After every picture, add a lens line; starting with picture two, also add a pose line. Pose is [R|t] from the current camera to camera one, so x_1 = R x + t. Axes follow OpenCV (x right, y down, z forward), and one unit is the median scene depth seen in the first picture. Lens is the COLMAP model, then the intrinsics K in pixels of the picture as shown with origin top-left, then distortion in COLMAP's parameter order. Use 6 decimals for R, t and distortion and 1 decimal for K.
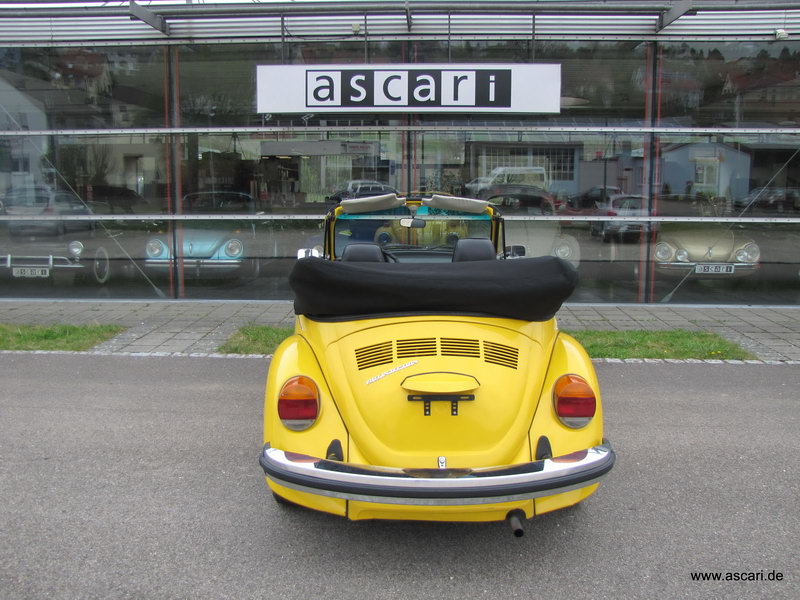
lens RADIAL K [[814.7, 0, 400.0], [0, 814.7, 300.0], [0, 0, 1]] dist [-0.149411, 0.265951]
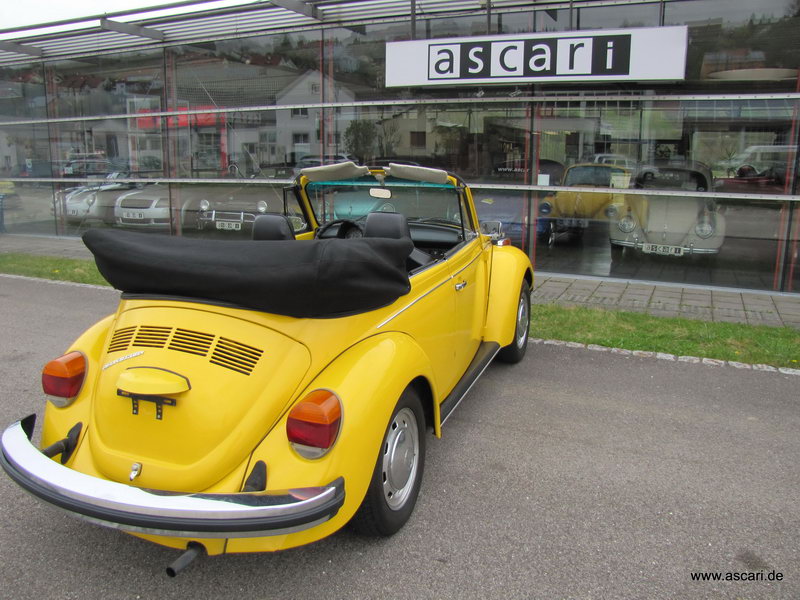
lens RADIAL K [[685.2, 0, 400.0], [0, 685.2, 300.0], [0, 0, 1]] dist [-0.170129, 0.157604]
pose [[0.920904, 0.084285, -0.380568, 0.206252], [-0.058718, 0.995198, 0.078319, -0.020511], [0.385341, -0.049778, 0.921431, 0.162334]]
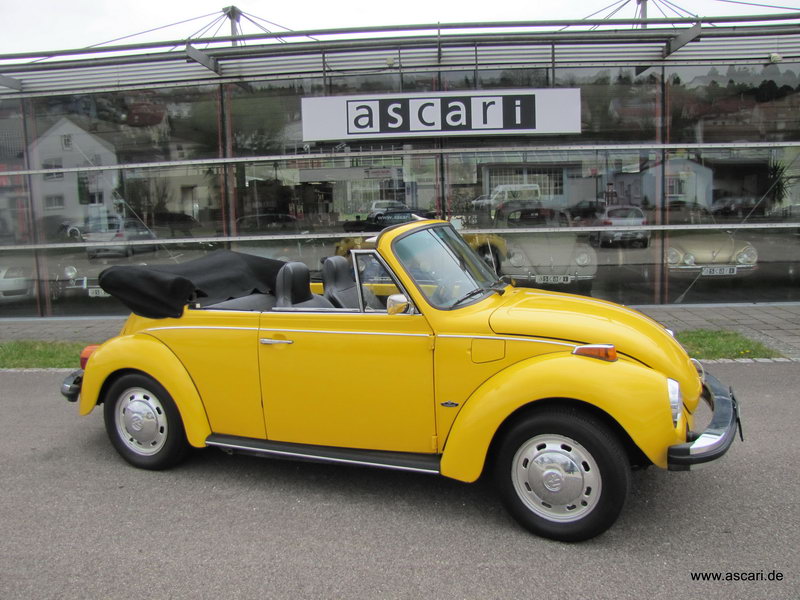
lens RADIAL K [[685.2, 0, 400.0], [0, 685.2, 300.0], [0, 0, 1]] dist [-0.170129, 0.157604]
pose [[0.999353, -0.029898, -0.019999, -0.033935], [0.029886, 0.999553, -0.000906, -0.012530], [0.020017, 0.000307, 0.999800, 0.085825]]
